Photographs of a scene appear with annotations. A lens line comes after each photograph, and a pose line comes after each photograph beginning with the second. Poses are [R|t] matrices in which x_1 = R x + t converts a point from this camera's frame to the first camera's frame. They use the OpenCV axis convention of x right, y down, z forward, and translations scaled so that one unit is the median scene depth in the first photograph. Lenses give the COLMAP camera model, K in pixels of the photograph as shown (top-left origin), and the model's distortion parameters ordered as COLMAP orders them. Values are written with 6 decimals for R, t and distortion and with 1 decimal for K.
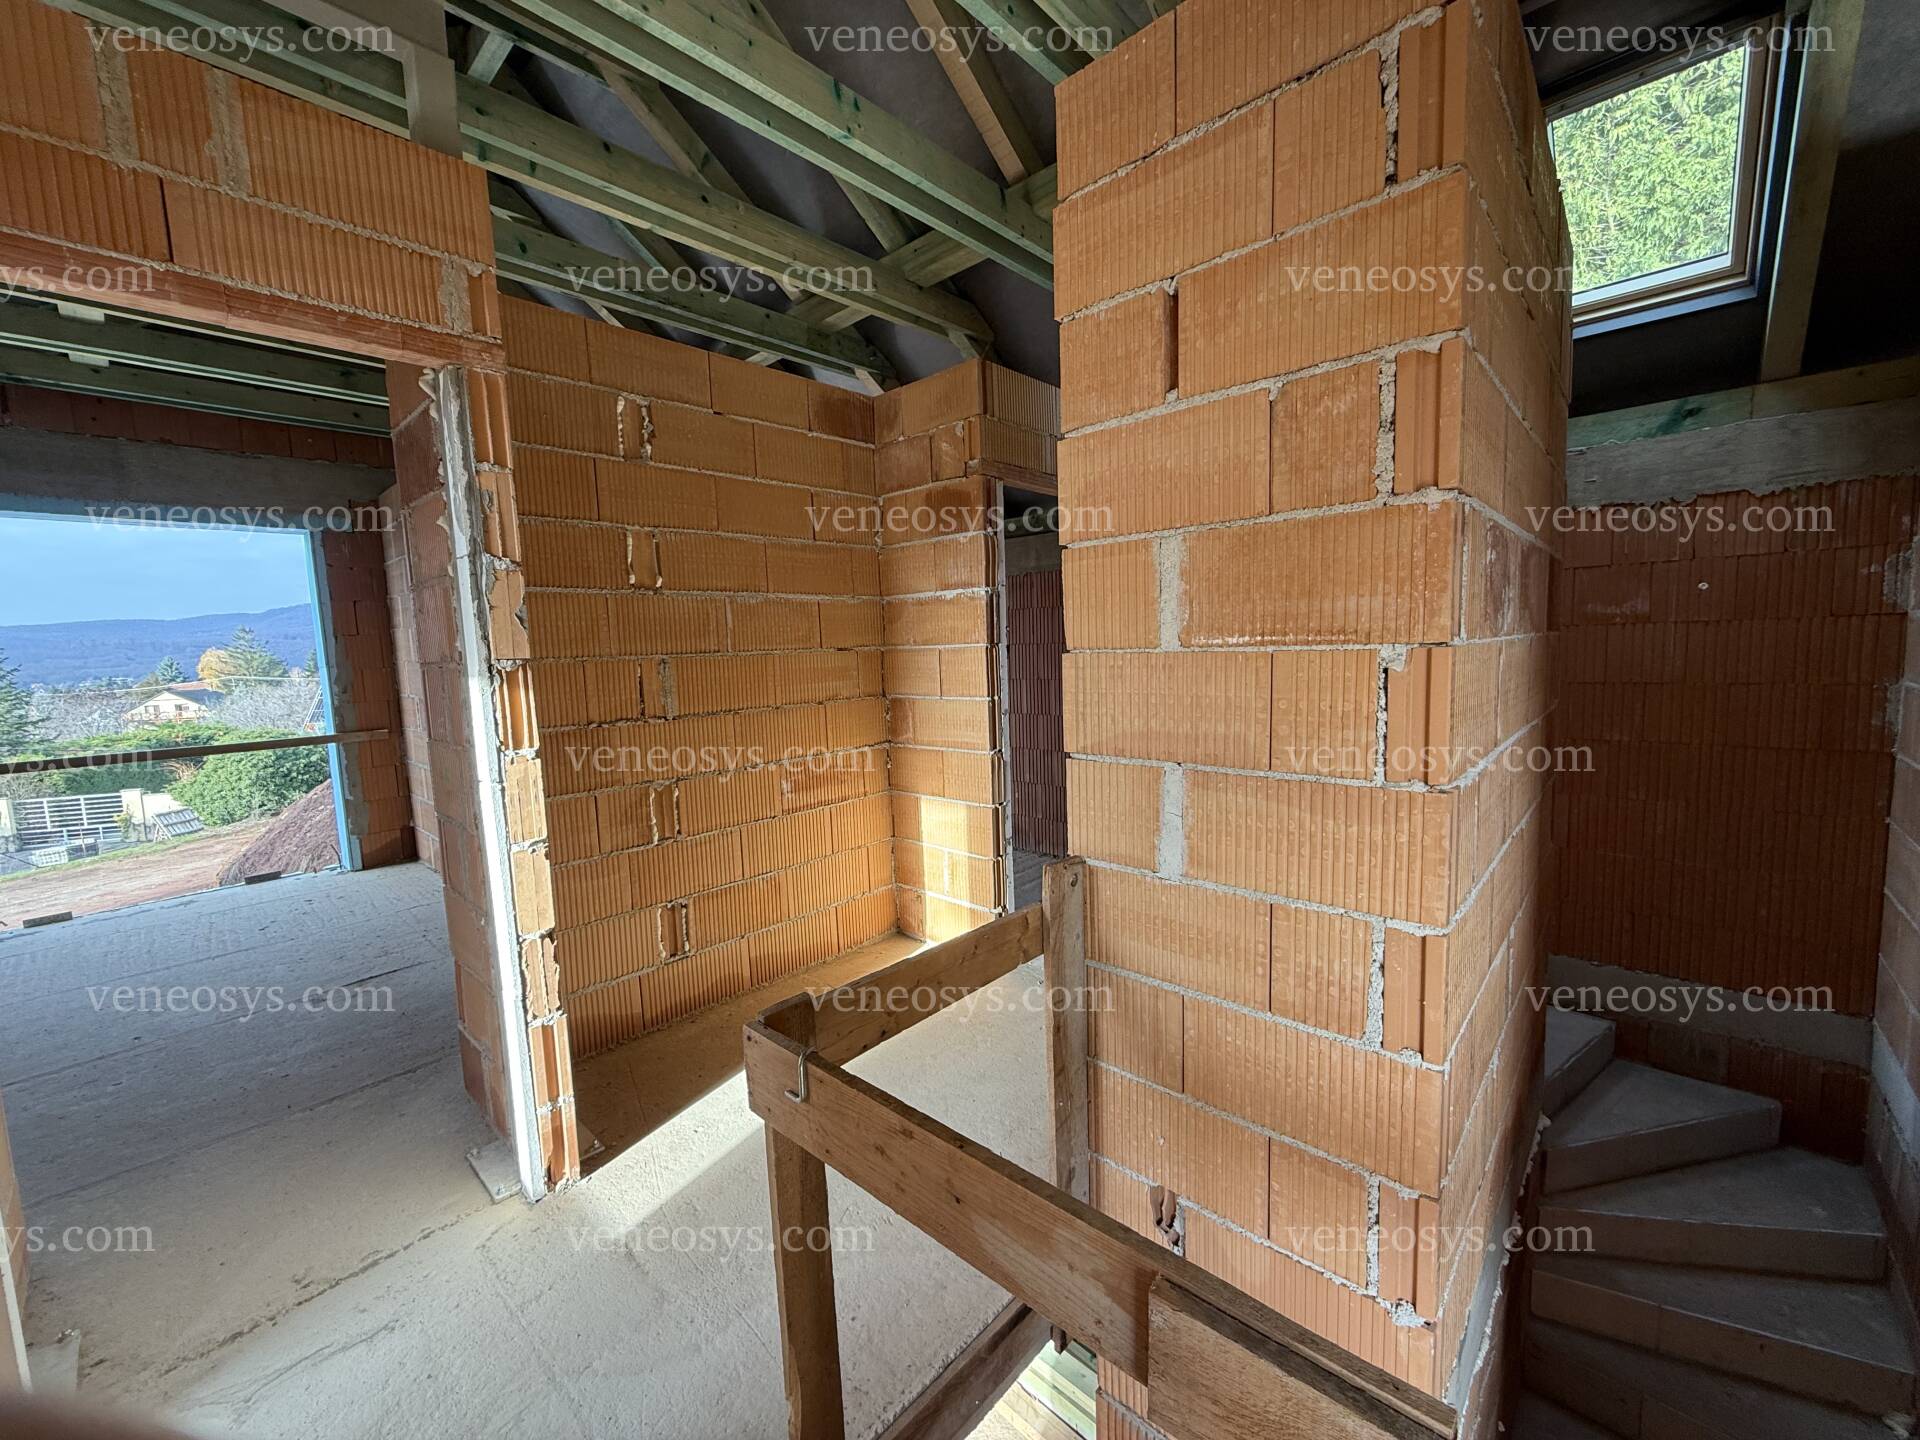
lens RADIAL K [[761.9, 0, 955.7], [0, 761.9, 719.4], [0, 0, 1]] dist [0.000083, -0.000196]
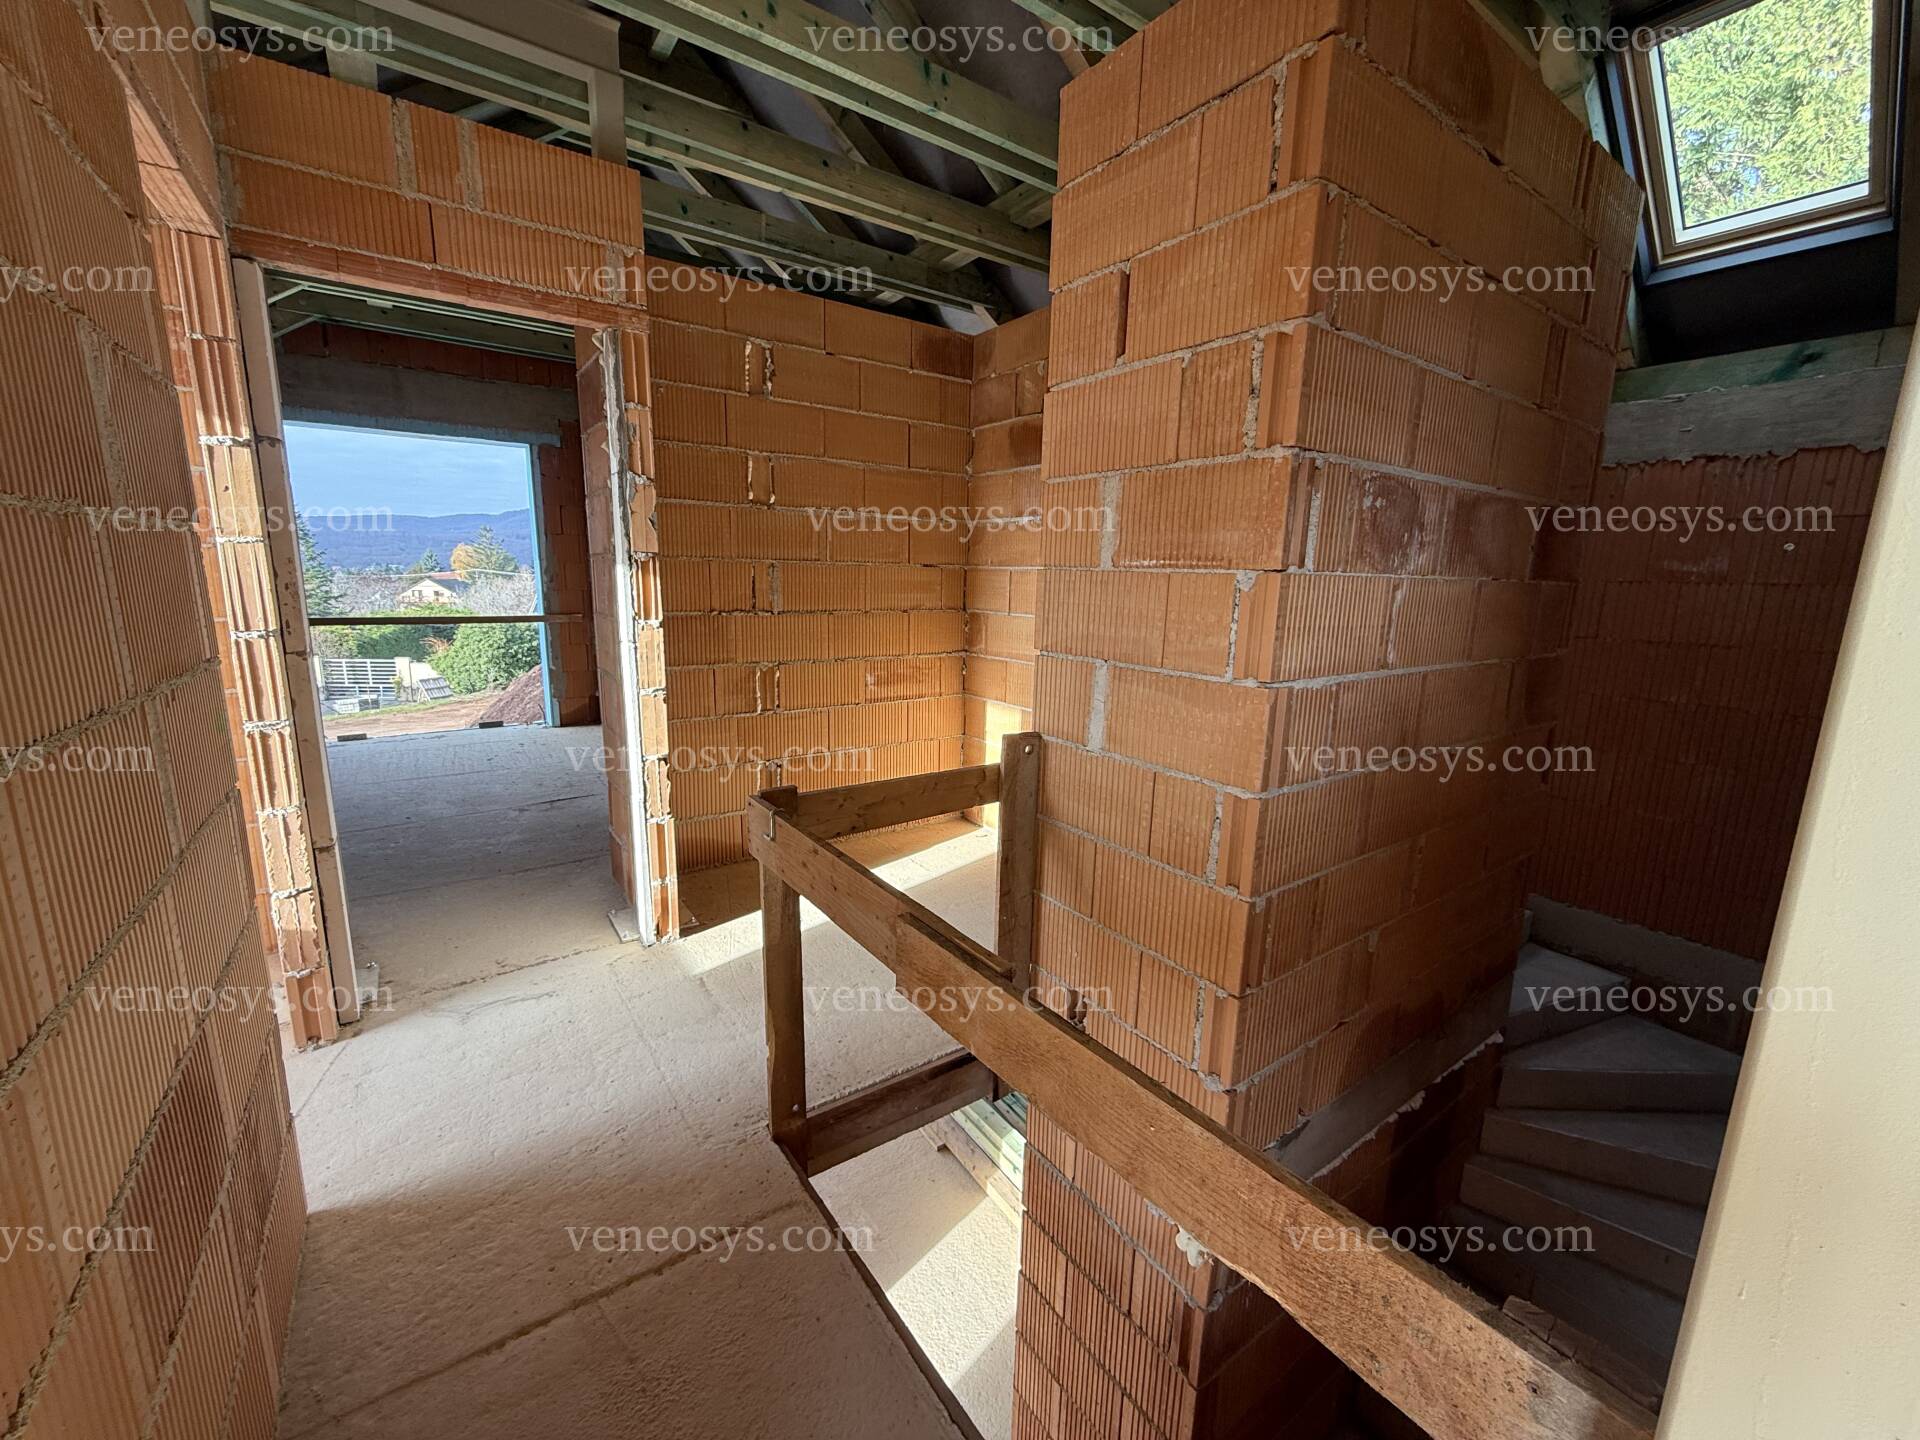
lens RADIAL K [[761.9, 0, 955.7], [0, 761.9, 719.4], [0, 0, 1]] dist [0.000083, -0.000196]
pose [[0.977075, 0.095135, -0.190456, 0.242310], [-0.077594, 0.992202, 0.097542, 0.041026], [0.198251, -0.080528, 0.976838, -0.236325]]
